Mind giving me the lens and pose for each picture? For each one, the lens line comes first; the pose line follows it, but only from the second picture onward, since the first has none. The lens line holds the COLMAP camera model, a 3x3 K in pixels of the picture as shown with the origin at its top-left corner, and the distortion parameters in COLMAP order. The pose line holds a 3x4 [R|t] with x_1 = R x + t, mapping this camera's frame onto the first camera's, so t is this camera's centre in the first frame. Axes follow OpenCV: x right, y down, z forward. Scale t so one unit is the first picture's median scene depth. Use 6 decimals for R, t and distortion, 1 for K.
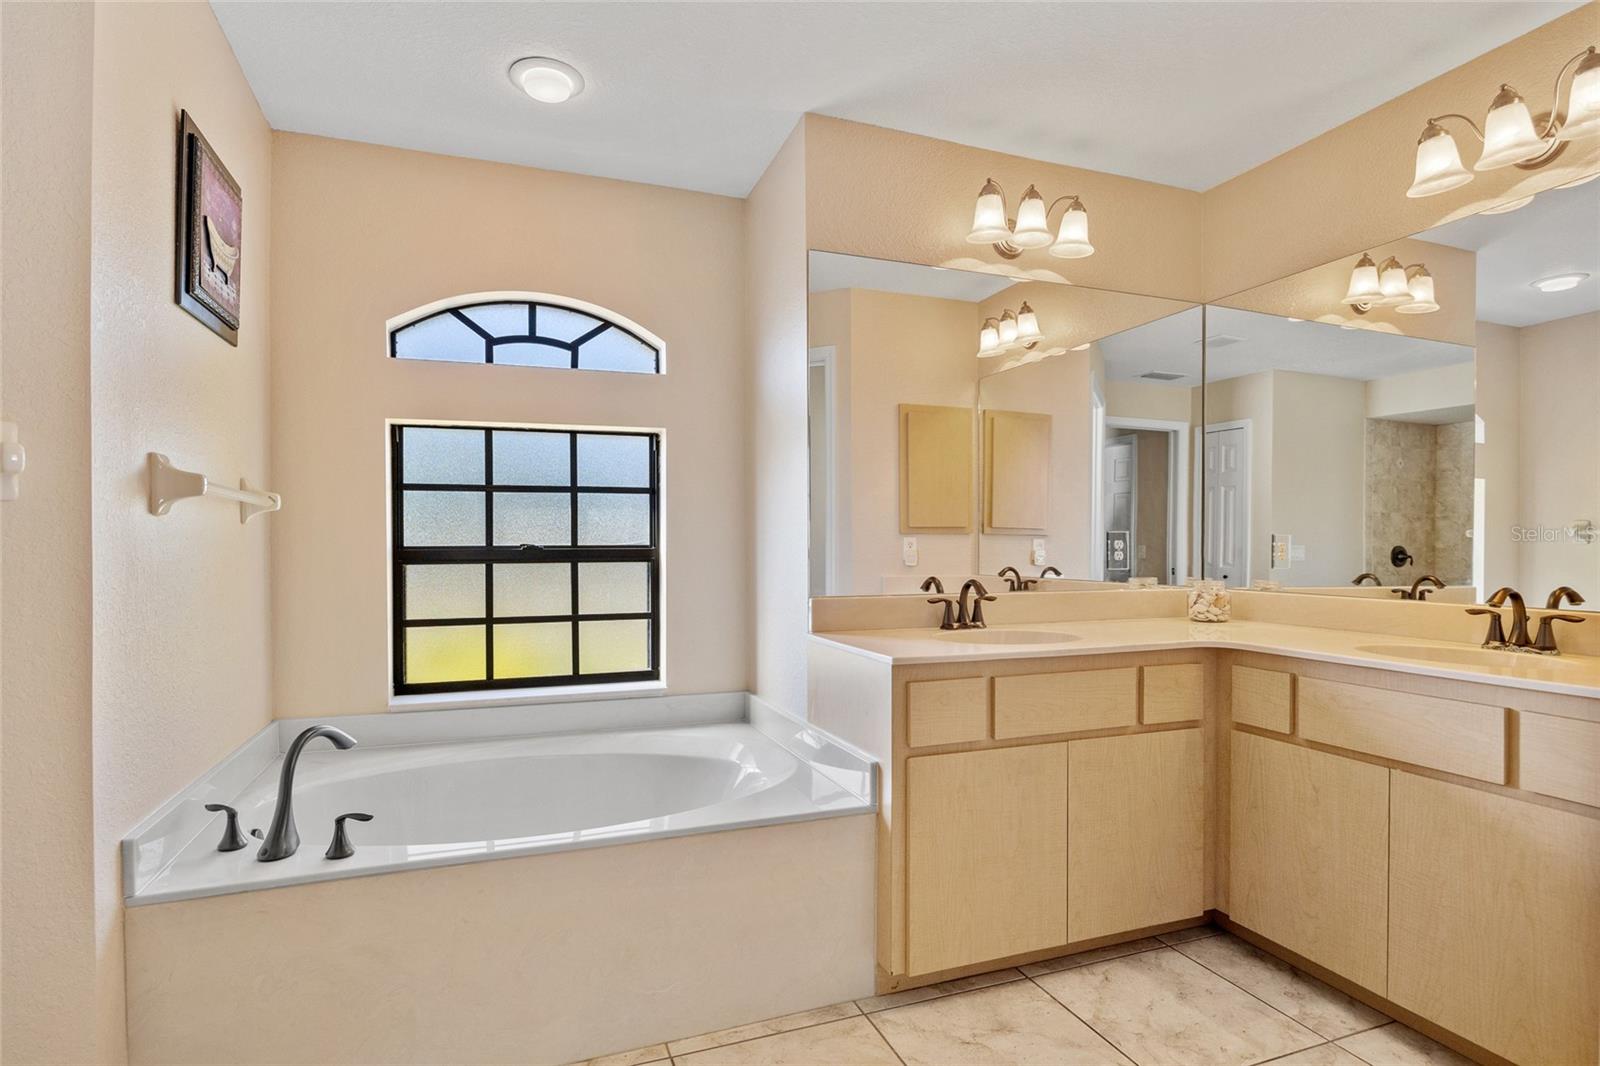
lens RADIAL K [[810.8, 0, 795.6], [0, 810.8, 541.1], [0, 0, 1]] dist [0.012697, -0.000087]
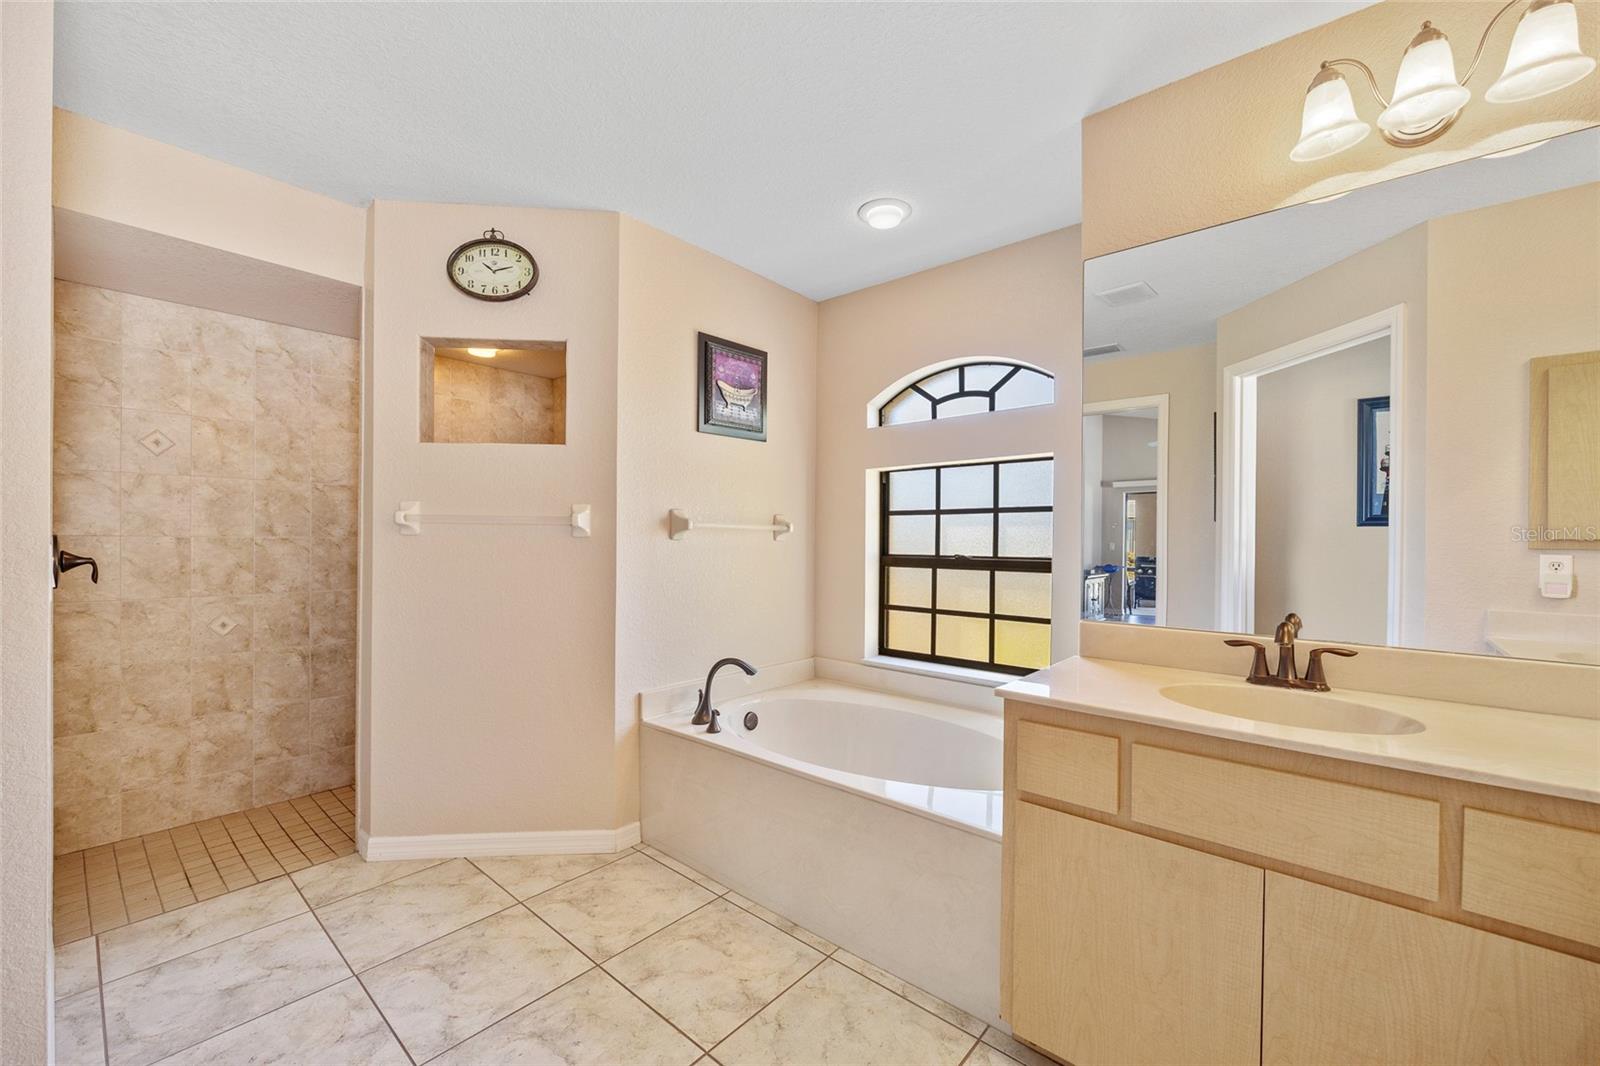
lens RADIAL K [[648.6, 0, 784.1], [0, 648.6, 536.7], [0, 0, 1]] dist [-0.000675, -0.000554]
pose [[0.476904, 0.002368, -0.878952, 0.446758], [-0.006103, 0.999981, -0.000618, -0.022497], [0.878934, 0.005659, 0.476909, 0.272534]]
